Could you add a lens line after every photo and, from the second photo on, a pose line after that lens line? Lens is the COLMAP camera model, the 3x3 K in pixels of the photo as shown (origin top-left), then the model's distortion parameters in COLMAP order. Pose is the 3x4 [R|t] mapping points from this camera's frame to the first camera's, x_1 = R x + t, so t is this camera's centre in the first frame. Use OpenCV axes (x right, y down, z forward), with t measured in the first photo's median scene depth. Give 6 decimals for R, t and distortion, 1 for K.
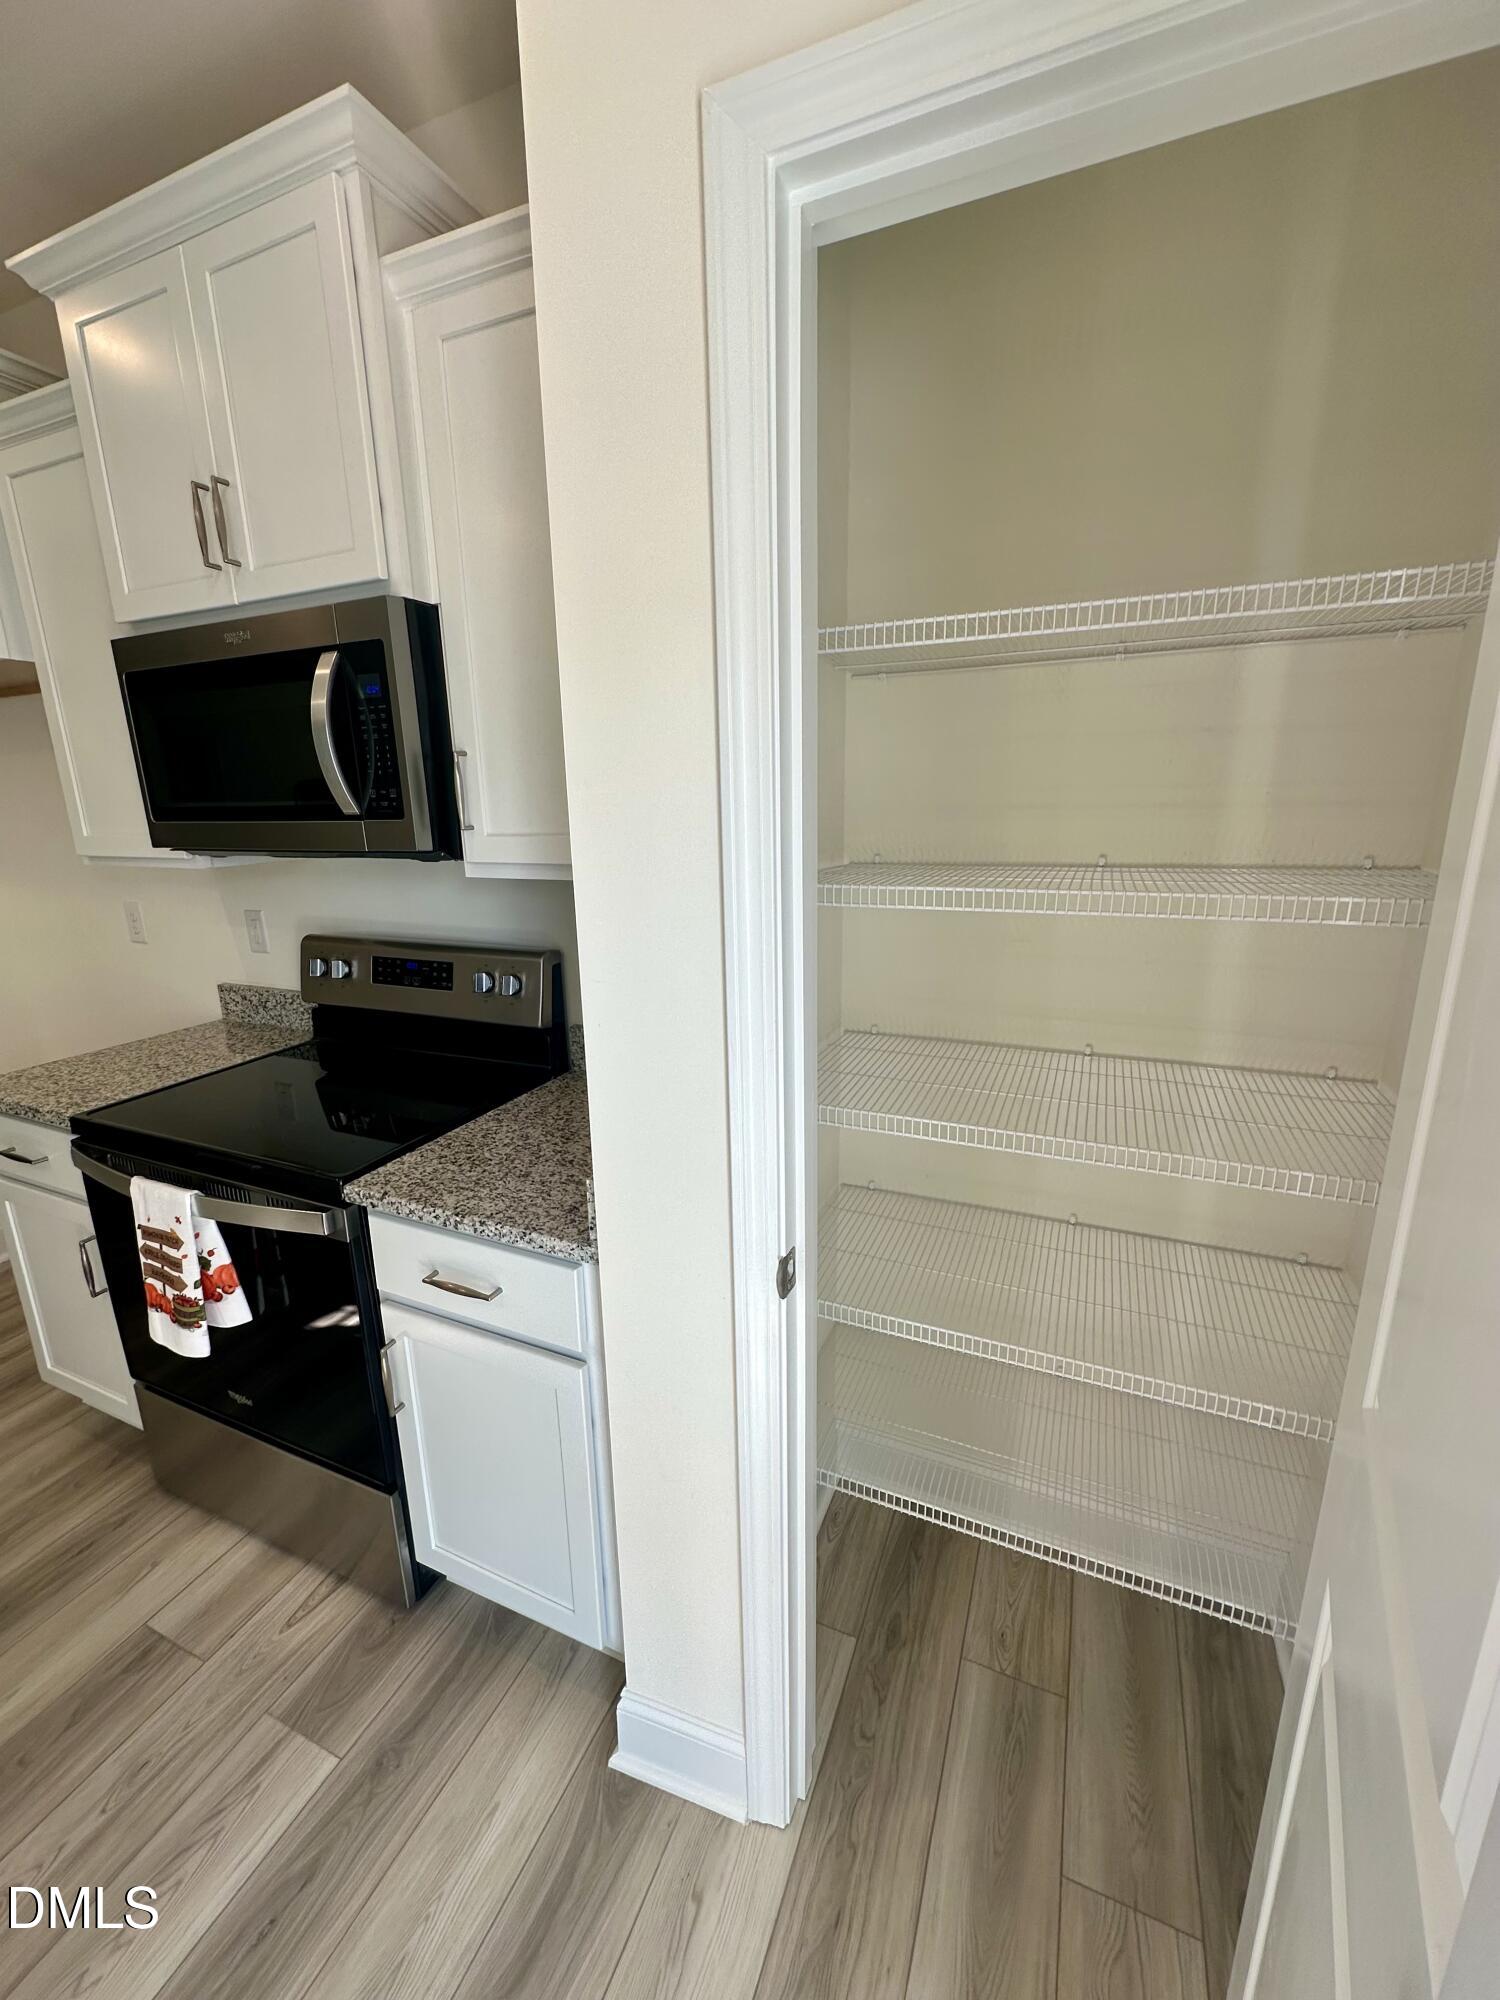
lens RADIAL K [[793.5, 0, 748.4], [0, 793.5, 997.3], [0, 0, 1]] dist [-0.002039, 0.000290]
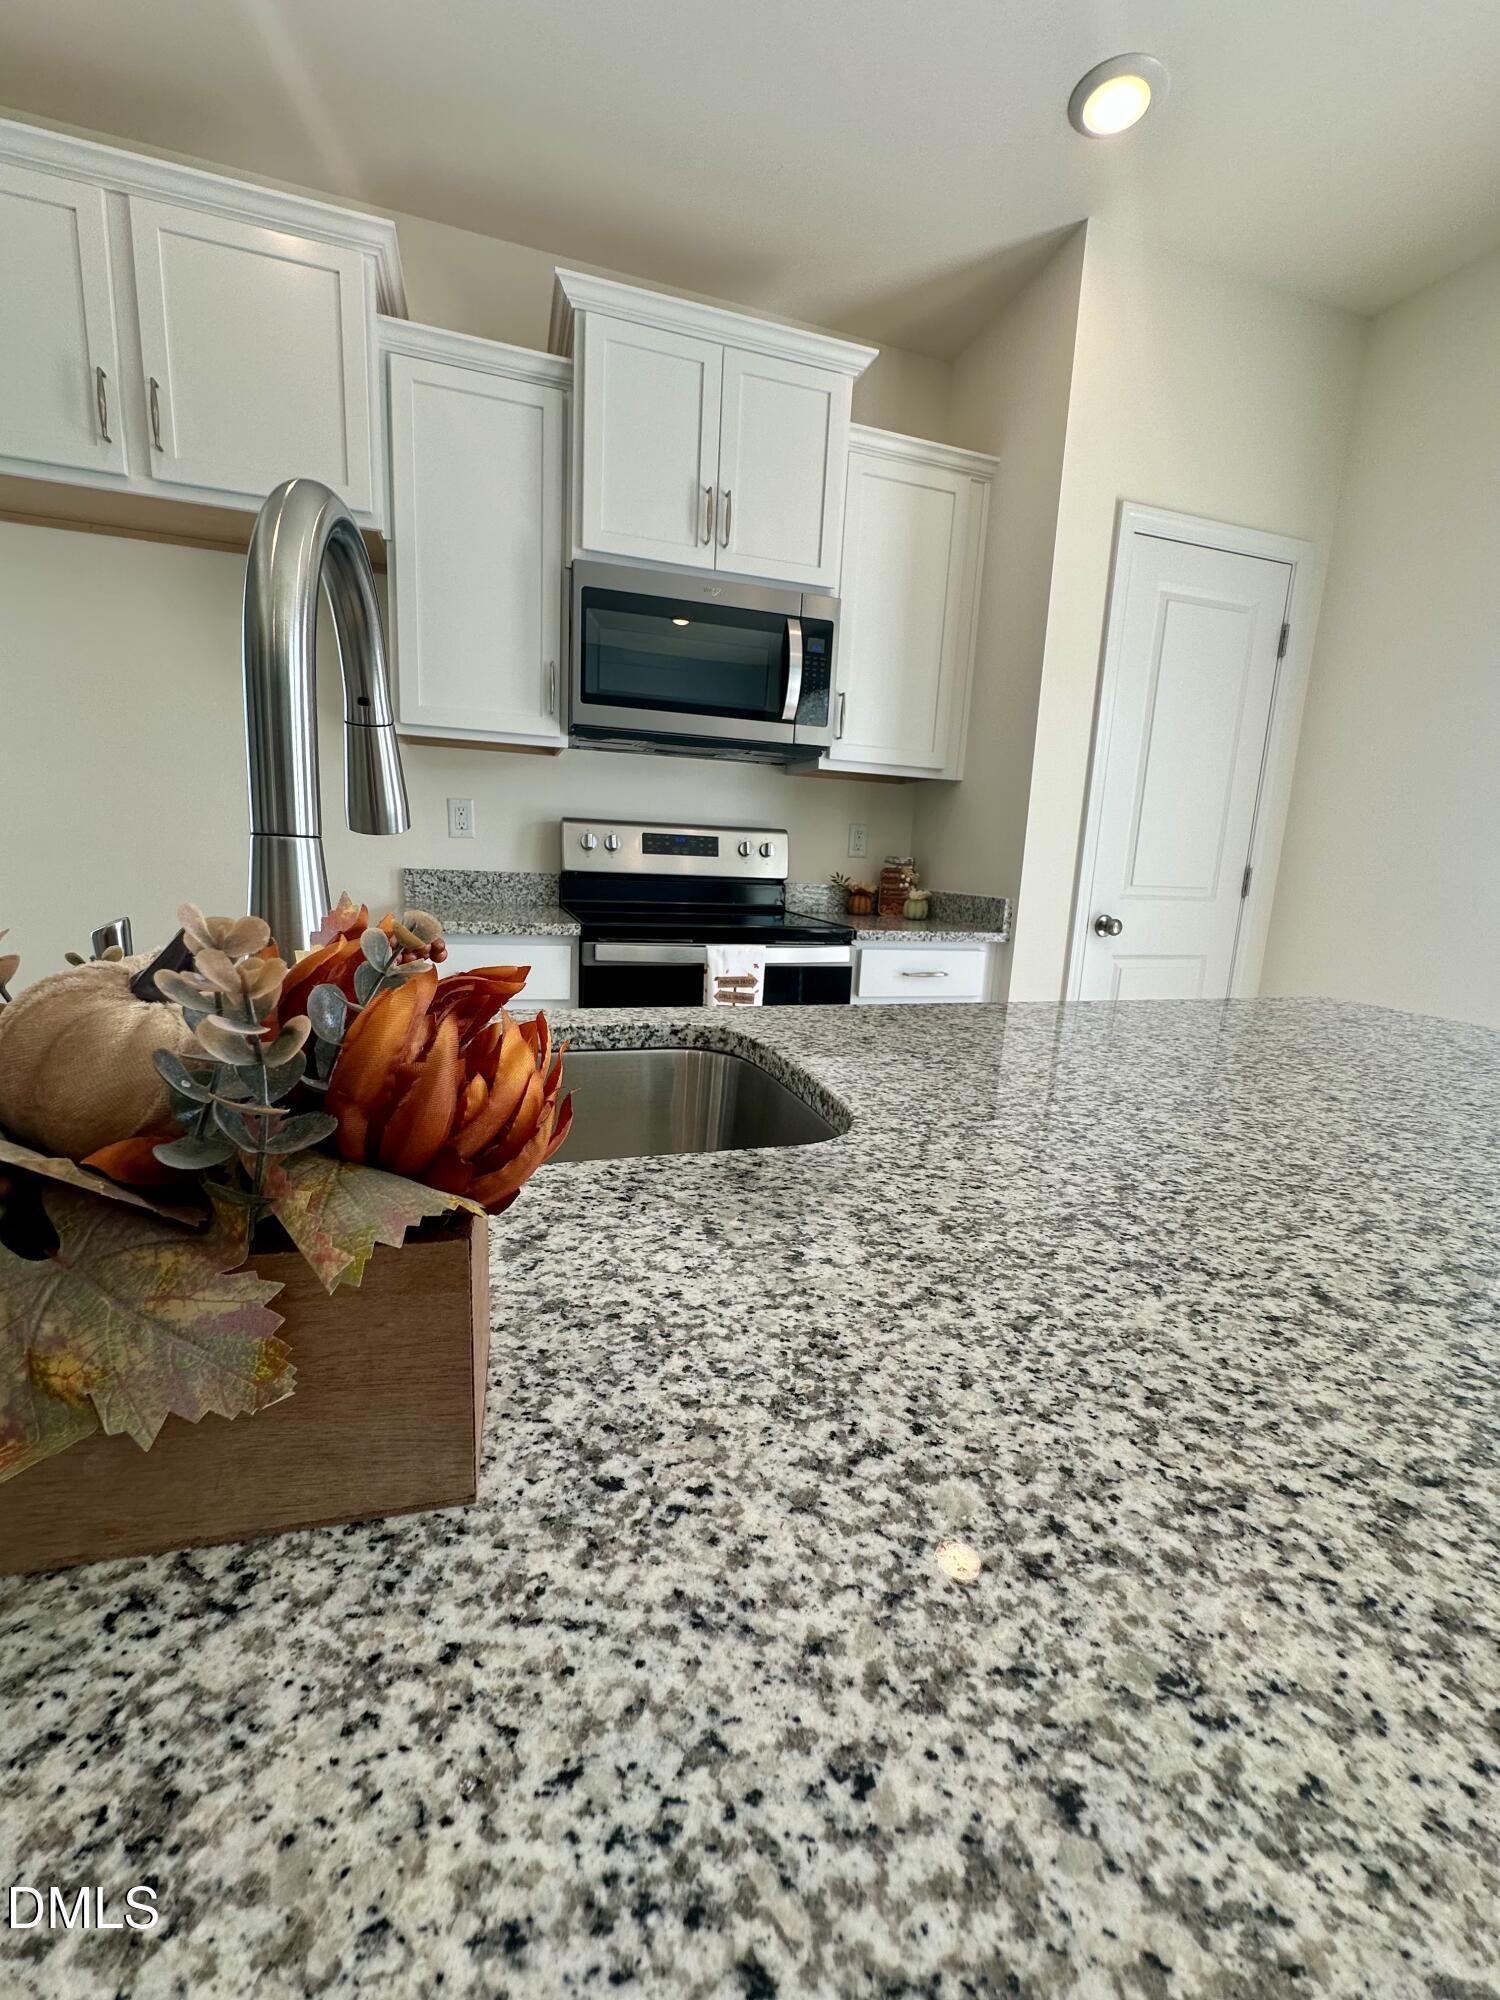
lens RADIAL K [[793.5, 0, 748.4], [0, 793.5, 997.3], [0, 0, 1]] dist [-0.002039, 0.000290]
pose [[0.748638, -0.069328, 0.659344, -1.494511], [0.101626, 0.994764, -0.010791, 0.306641], [-0.655144, 0.075085, 0.751764, -0.109329]]
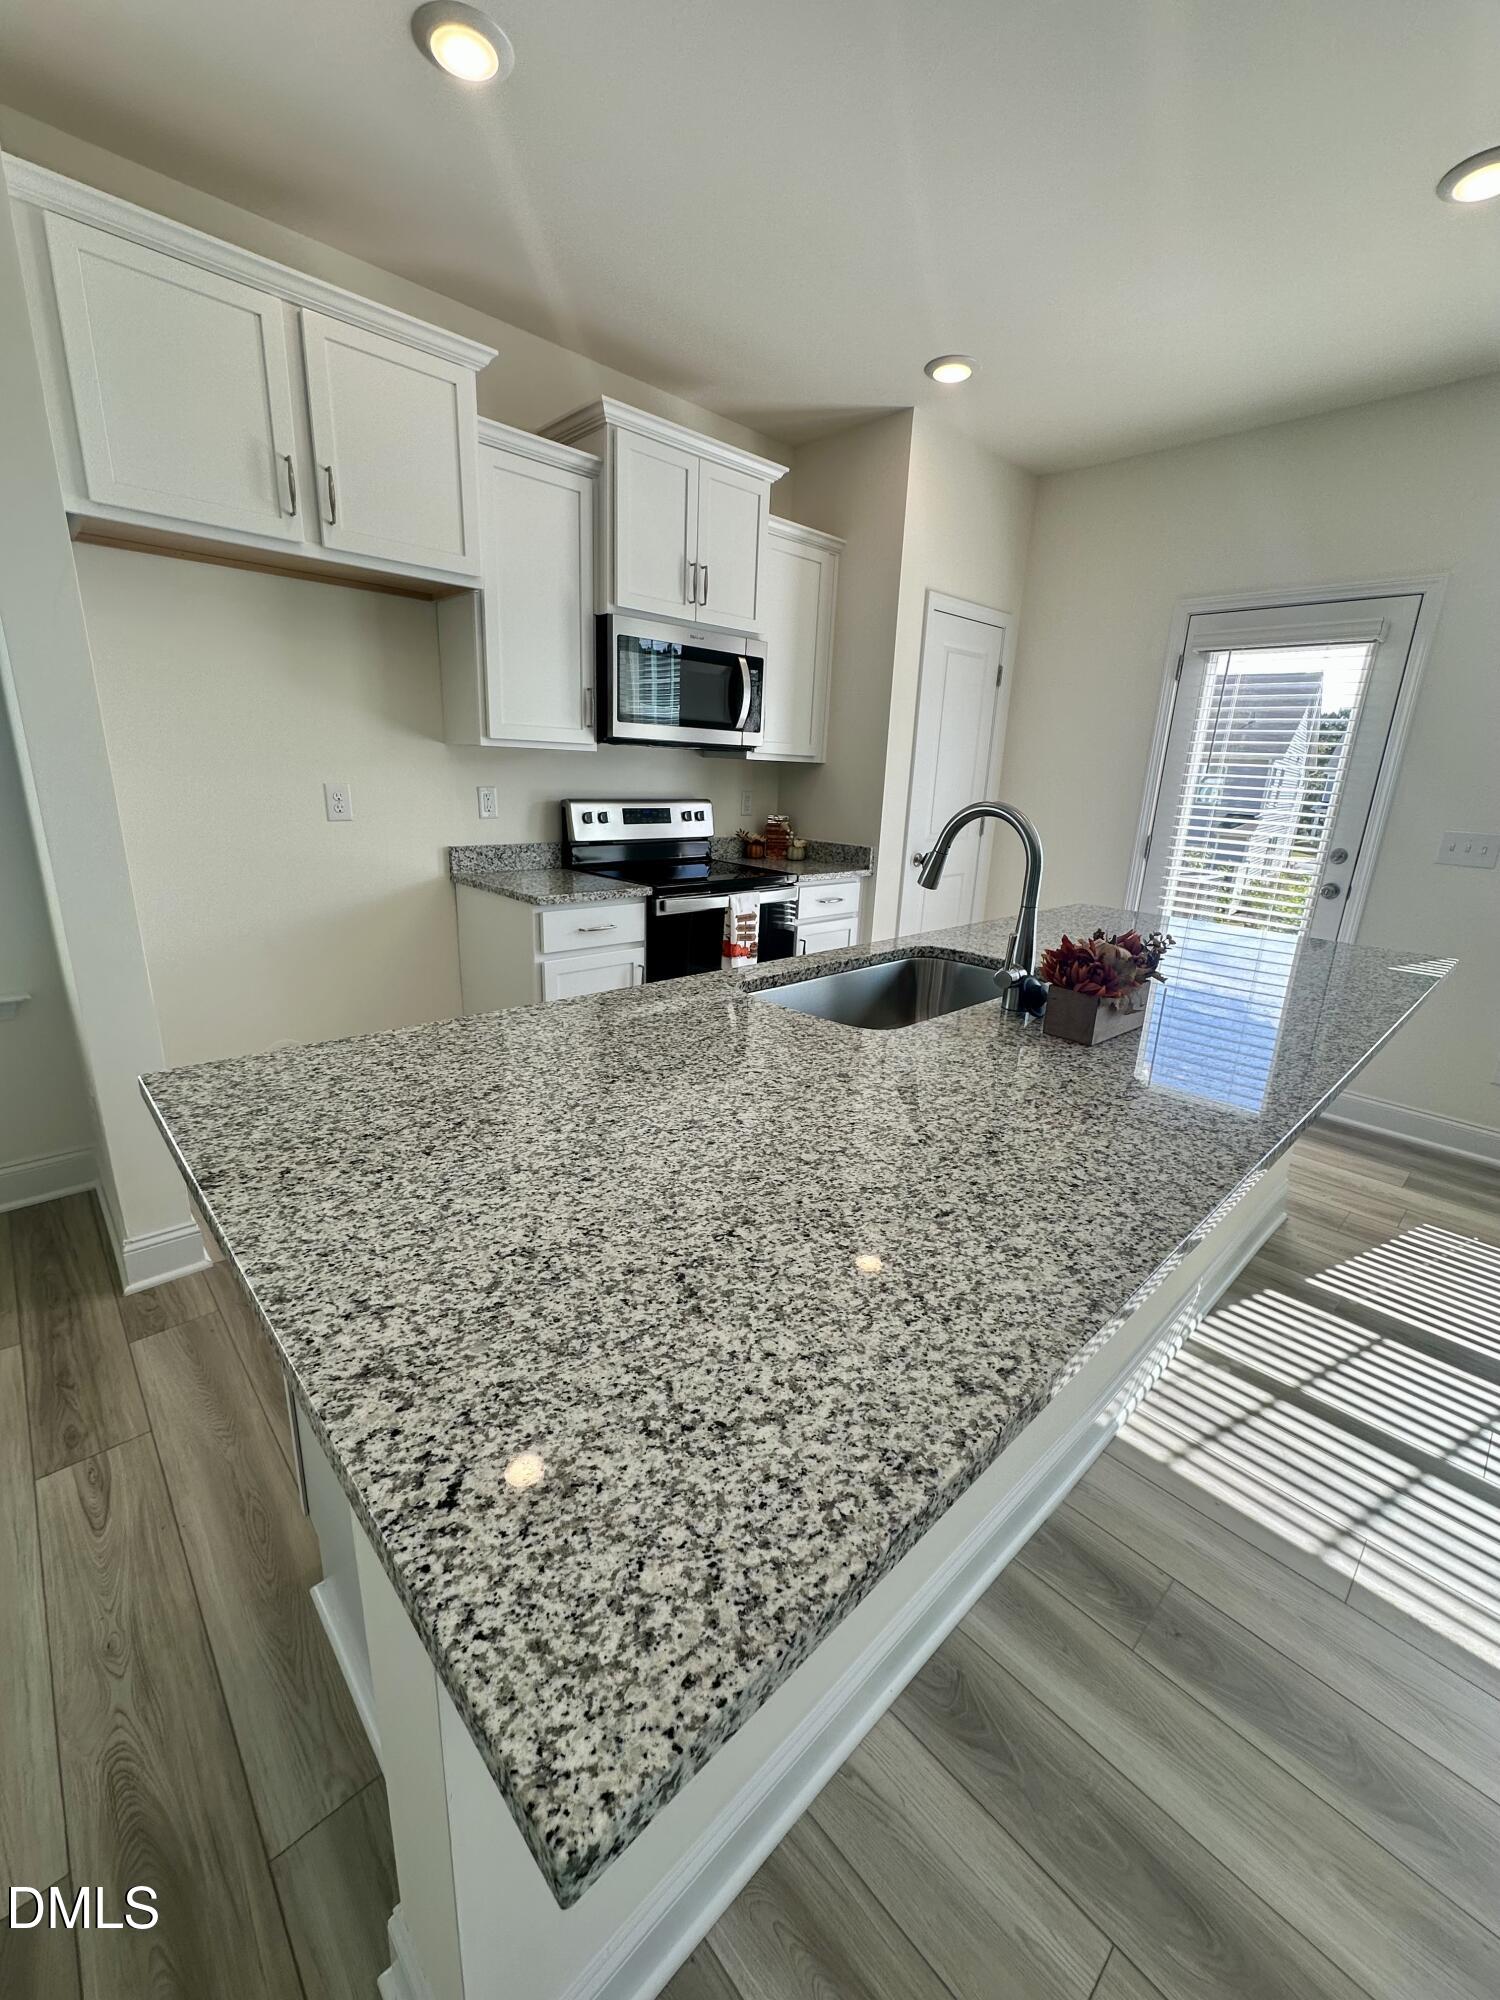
lens RADIAL K [[793.5, 0, 748.4], [0, 793.5, 997.3], [0, 0, 1]] dist [-0.002039, 0.000290]
pose [[0.394986, -0.224544, 0.890823, -2.430318], [0.175183, 0.970286, 0.166899, 0.131345], [-0.901830, 0.090134, 0.422586, 0.065662]]
